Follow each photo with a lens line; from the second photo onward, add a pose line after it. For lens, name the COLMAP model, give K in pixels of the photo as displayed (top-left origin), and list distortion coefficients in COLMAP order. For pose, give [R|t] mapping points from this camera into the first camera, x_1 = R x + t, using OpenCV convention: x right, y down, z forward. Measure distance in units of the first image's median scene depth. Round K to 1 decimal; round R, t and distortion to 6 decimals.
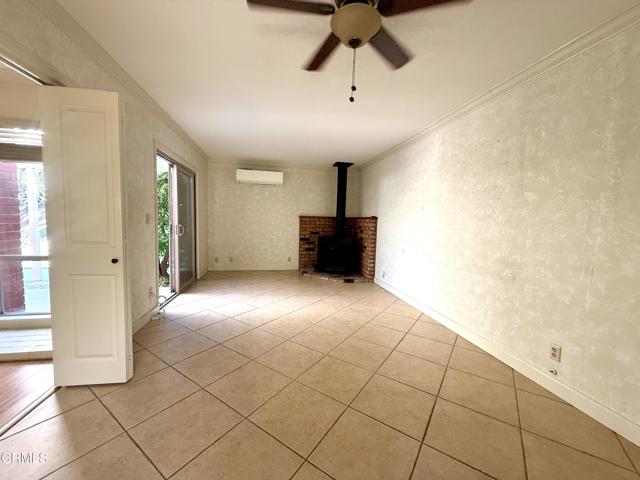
lens RADIAL K [[254.5, 0, 320.0], [0, 254.5, 240.0], [0, 0, 1]] dist [-0.000628, -0.000083]
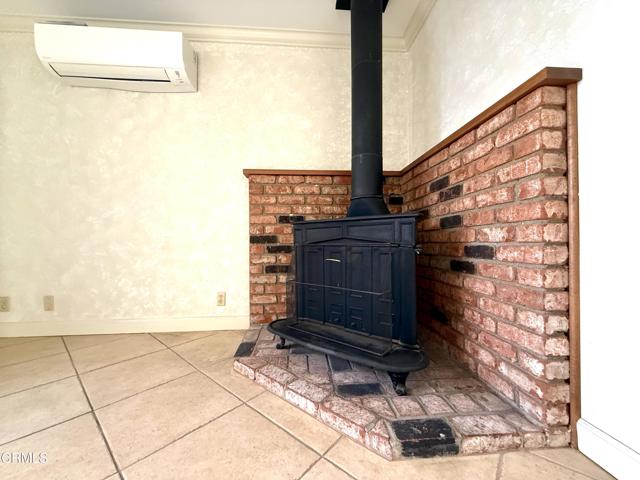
lens RADIAL K [[254.5, 0, 320.0], [0, 254.5, 240.0], [0, 0, 1]] dist [-0.000628, -0.000083]
pose [[0.993335, -0.034875, -0.109860, 0.053722], [0.024934, 0.995575, -0.090598, 0.031288], [0.112533, 0.087255, 0.989810, 0.678105]]
